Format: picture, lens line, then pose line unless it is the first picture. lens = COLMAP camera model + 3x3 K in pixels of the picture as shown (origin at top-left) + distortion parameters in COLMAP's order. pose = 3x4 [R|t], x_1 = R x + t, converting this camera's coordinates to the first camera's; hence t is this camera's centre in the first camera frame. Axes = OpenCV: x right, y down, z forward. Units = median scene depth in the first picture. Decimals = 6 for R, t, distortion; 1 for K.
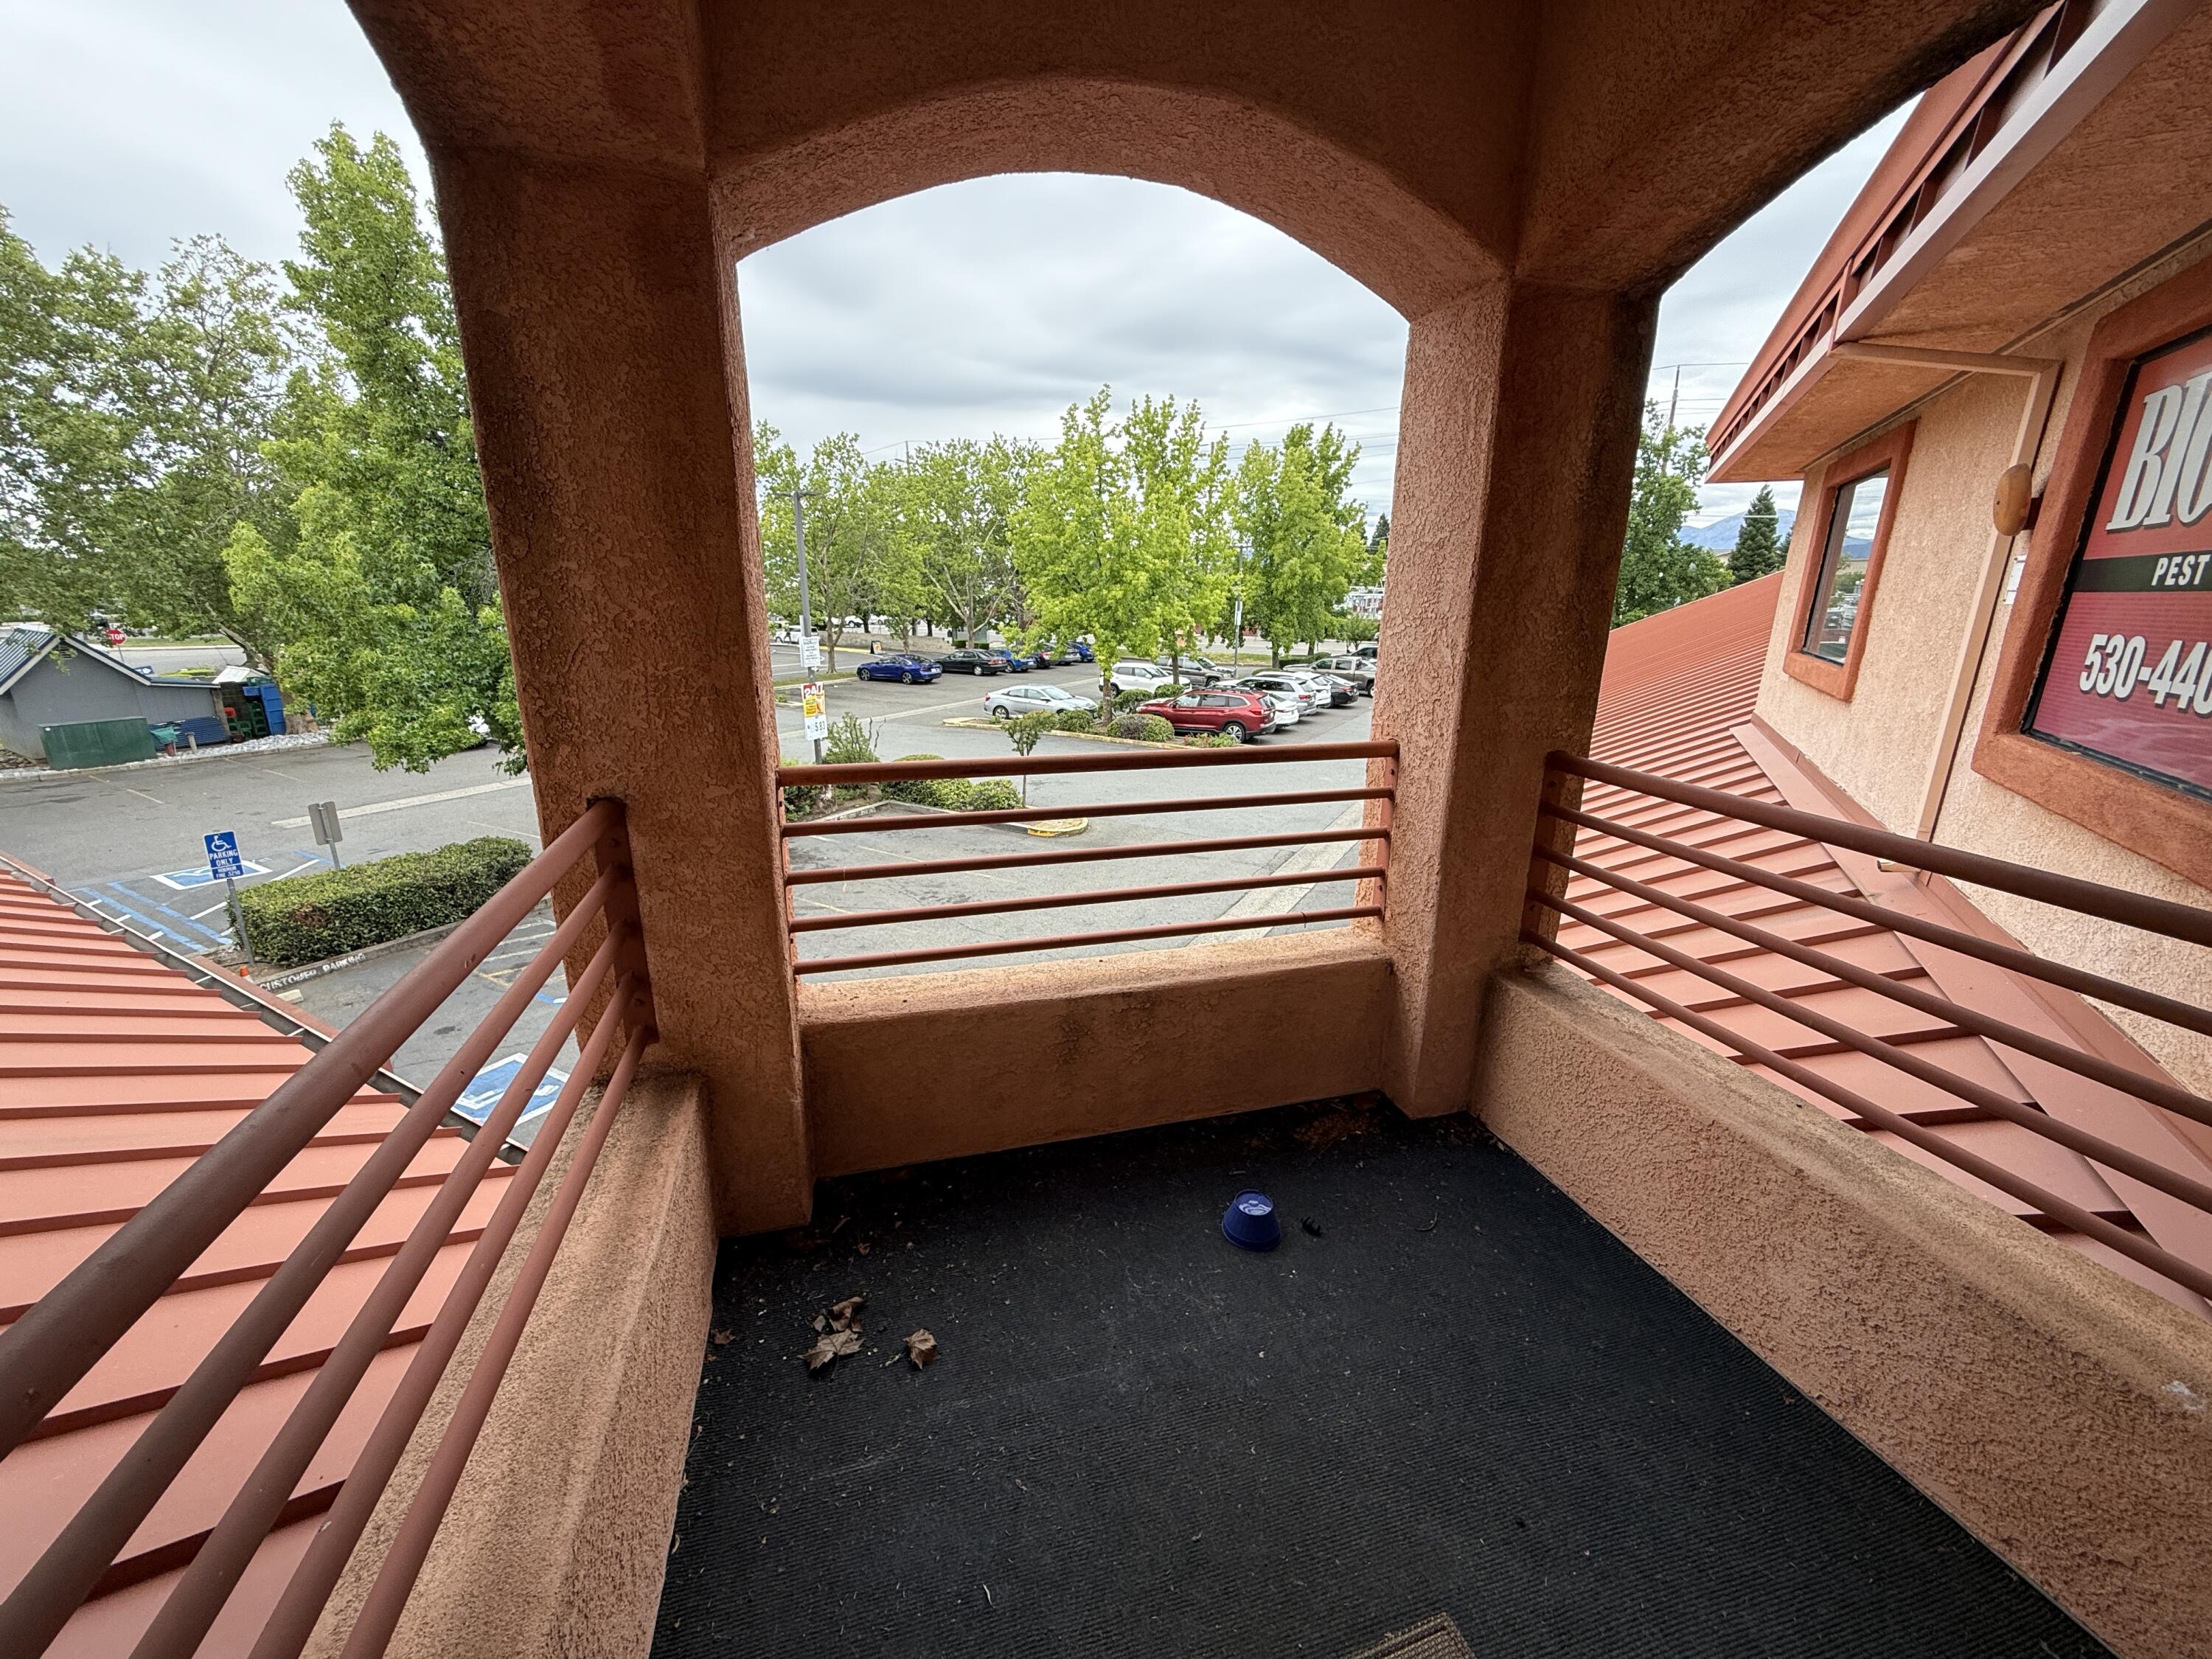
lens RADIAL K [[878.3, 0, 1100.7], [0, 878.3, 825.4], [0, 0, 1]] dist [0.000416, 0.000066]
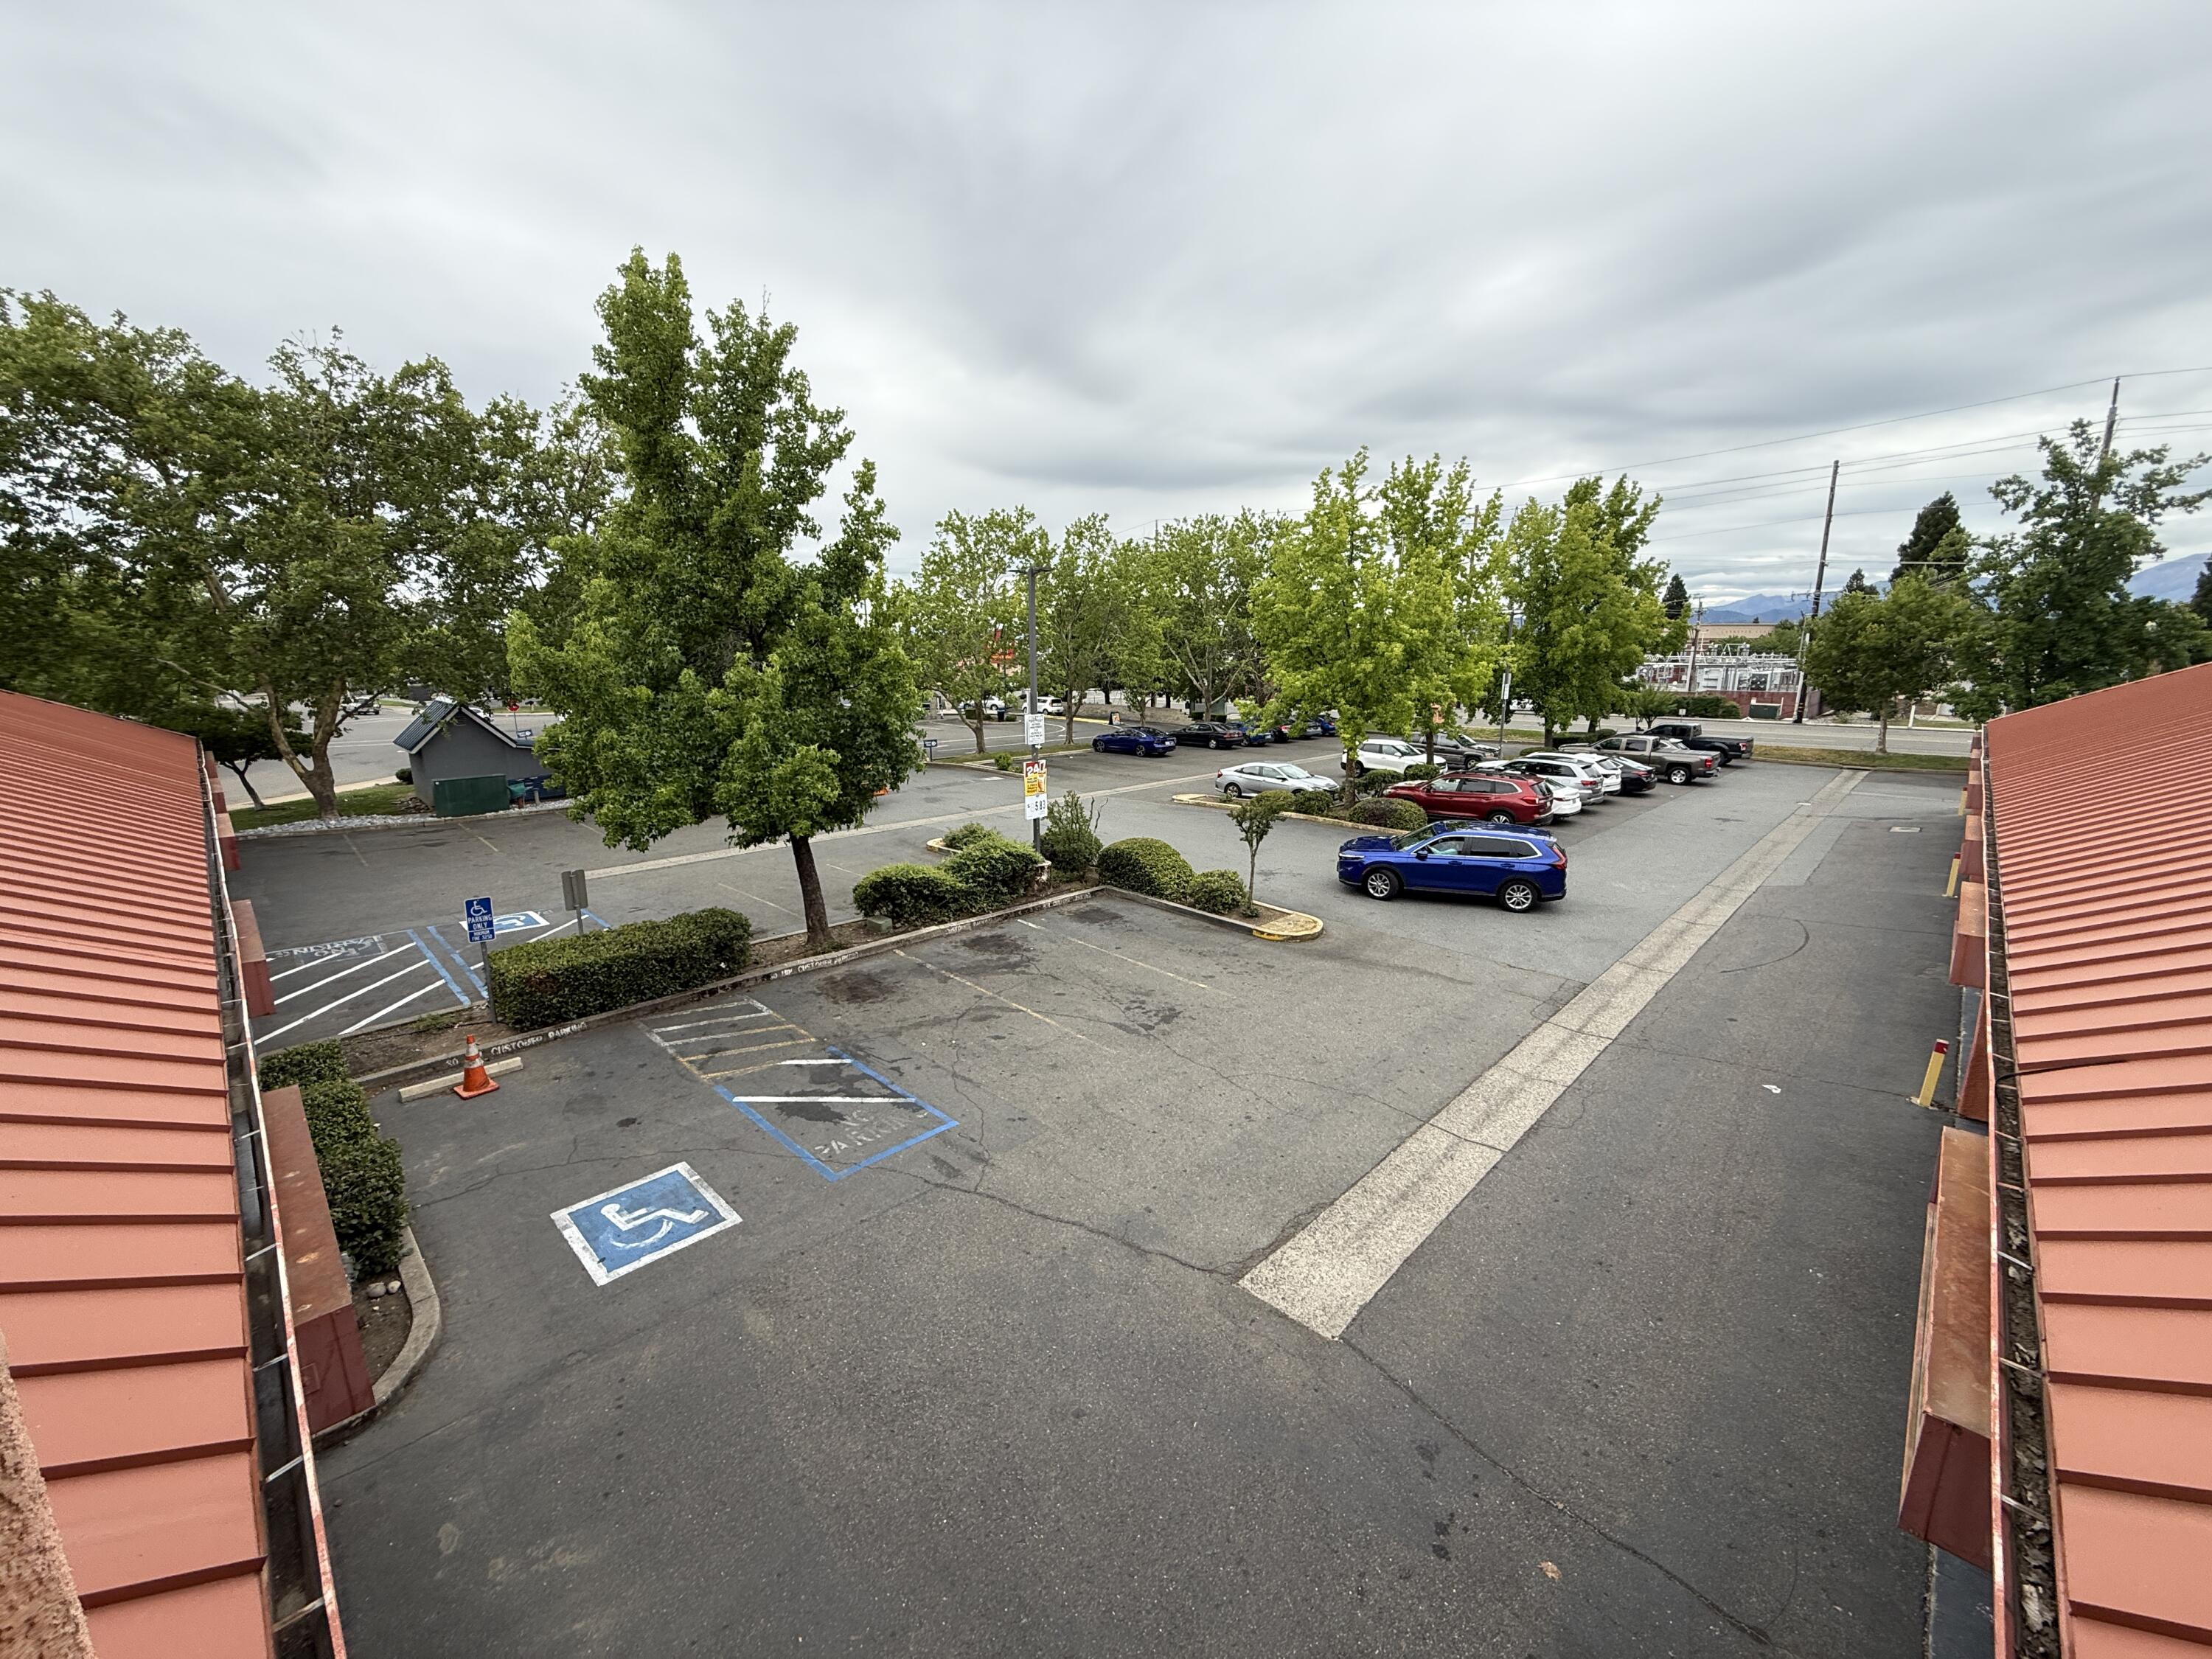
lens RADIAL K [[878.3, 0, 1097.7], [0, 878.3, 824.5], [0, 0, 1]] dist [0.000416, 0.000066]
pose [[0.963577, 0.041737, -0.264154, -0.002269], [-0.062111, 0.995664, -0.069252, -0.016857], [0.260118, 0.083136, 0.961991, 0.053109]]
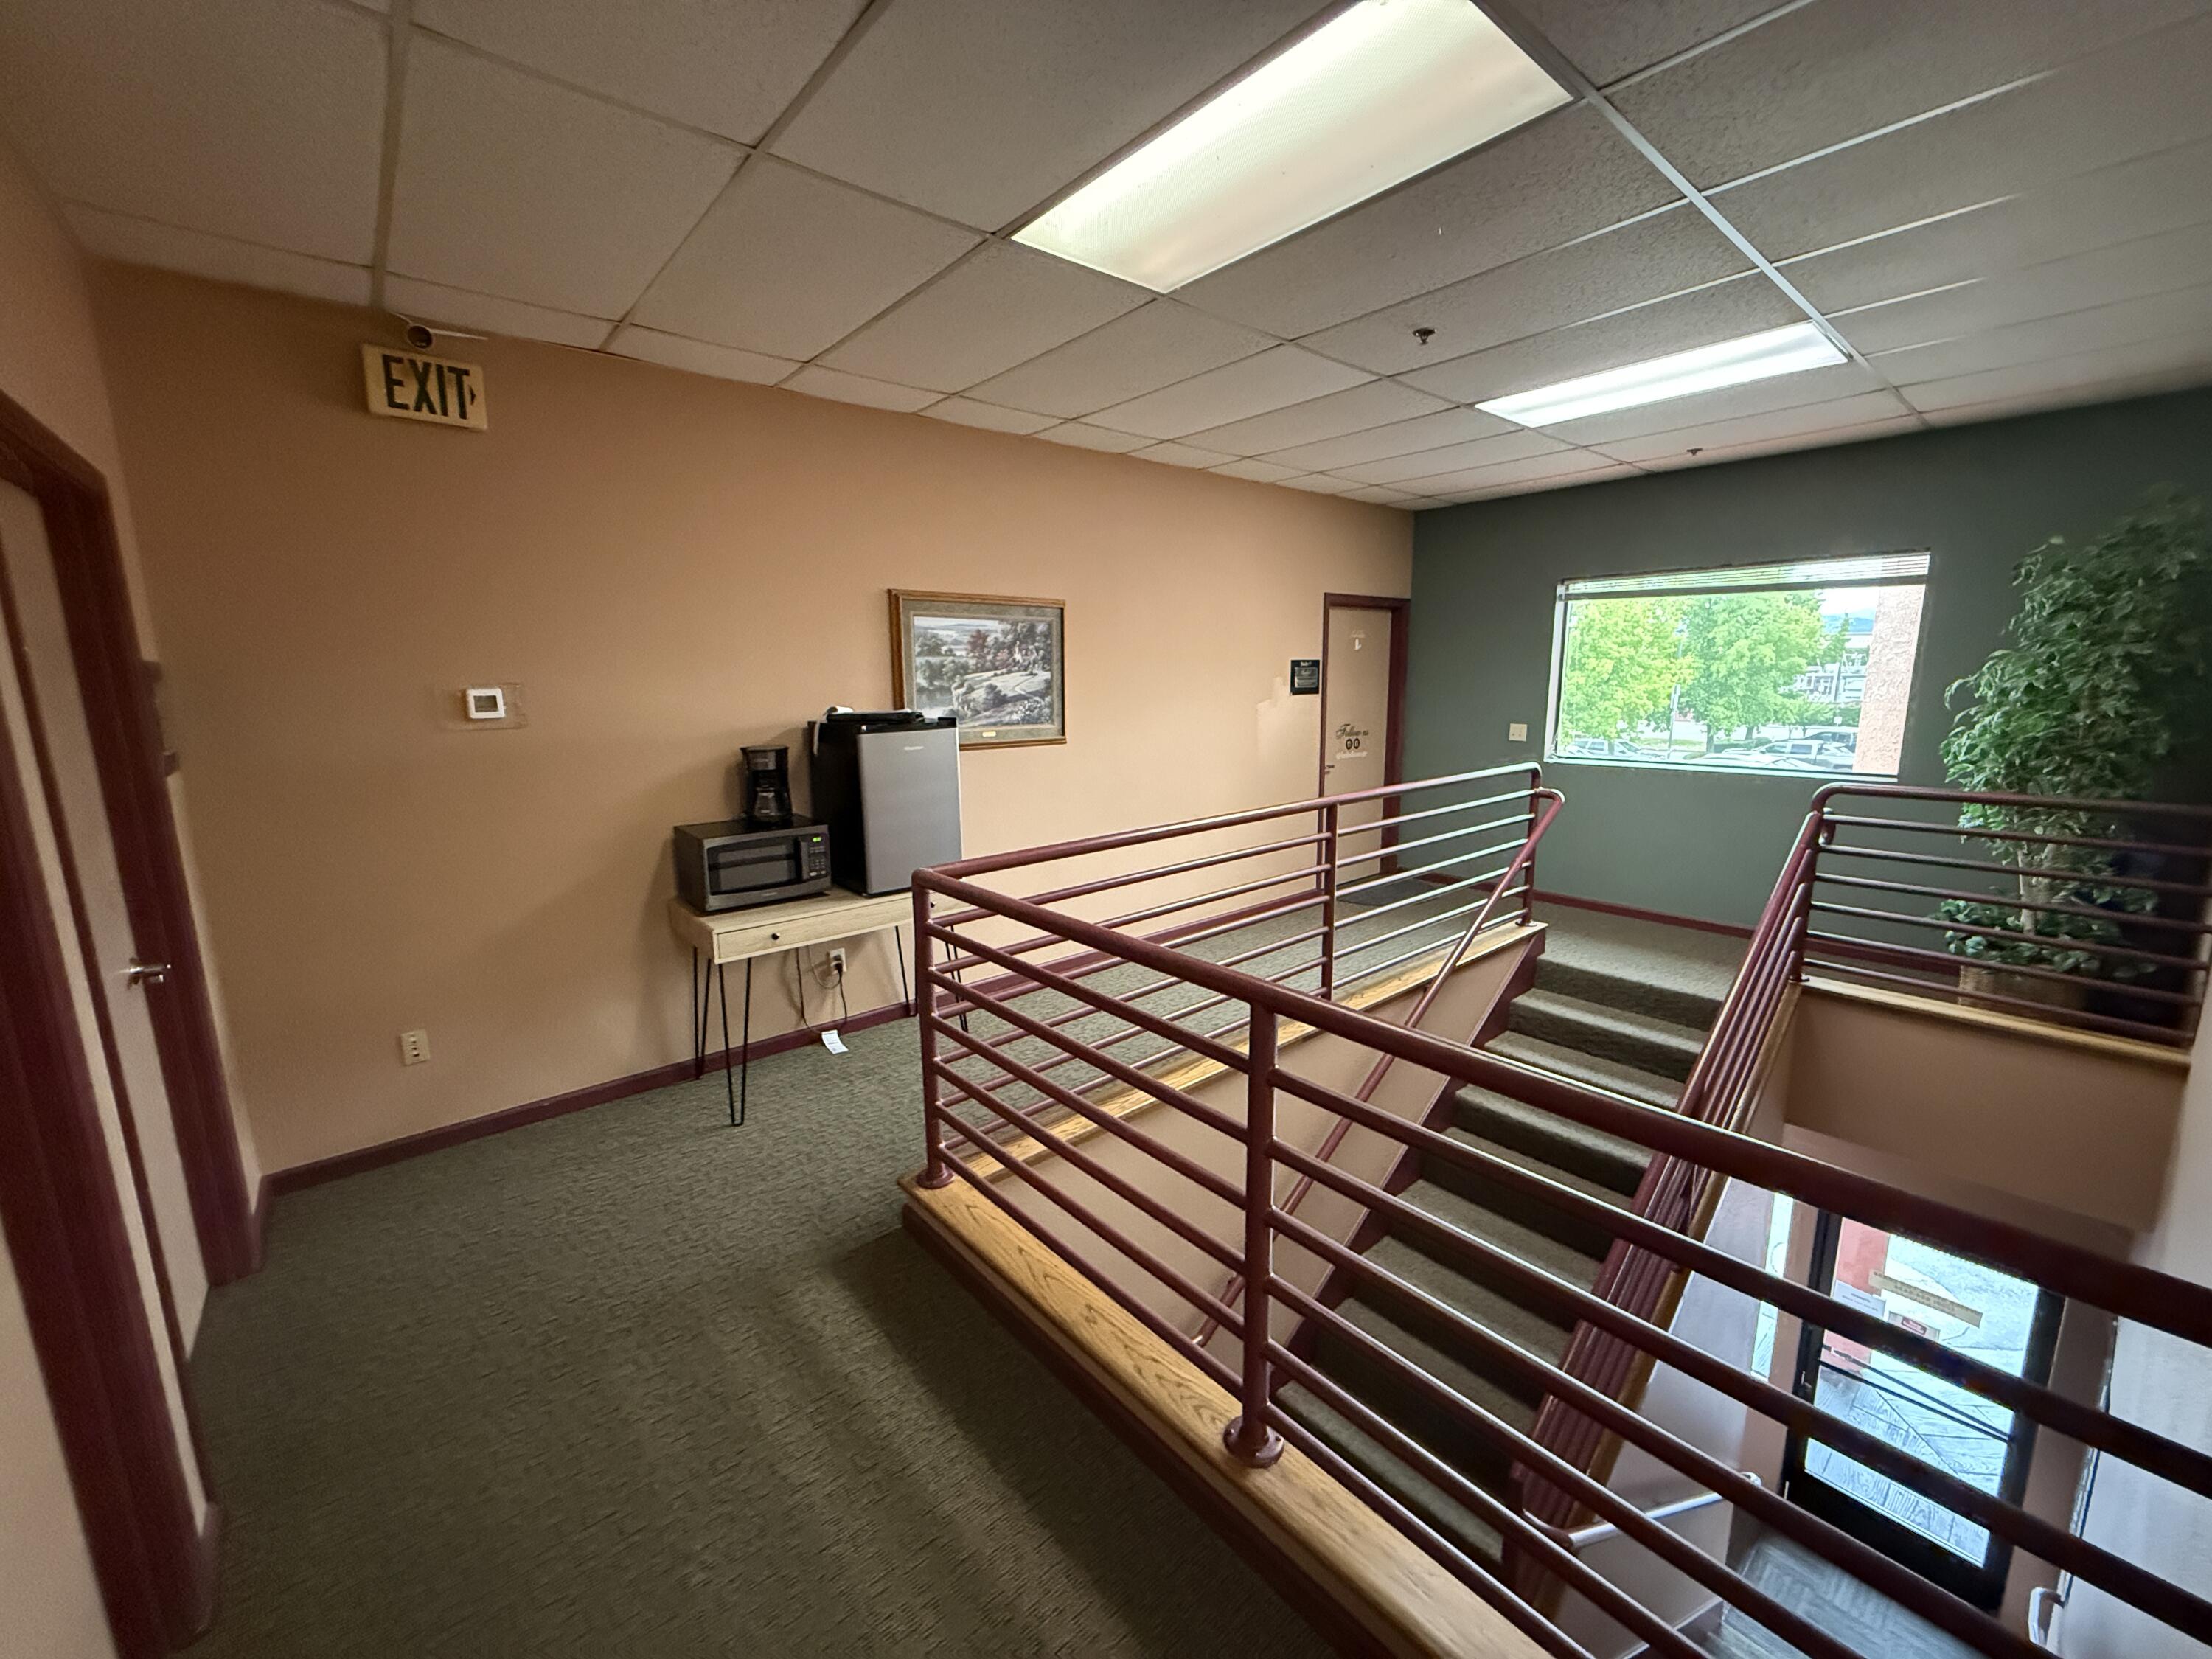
lens RADIAL K [[878.3, 0, 1100.7], [0, 878.3, 828.7], [0, 0, 1]] dist [0.000416, 0.000066]
pose [[0.935394, 0.036063, -0.351764, -0.120059], [-0.069556, 0.994116, -0.083042, 0.041410], [0.346699, 0.102144, 0.932398, -0.163980]]
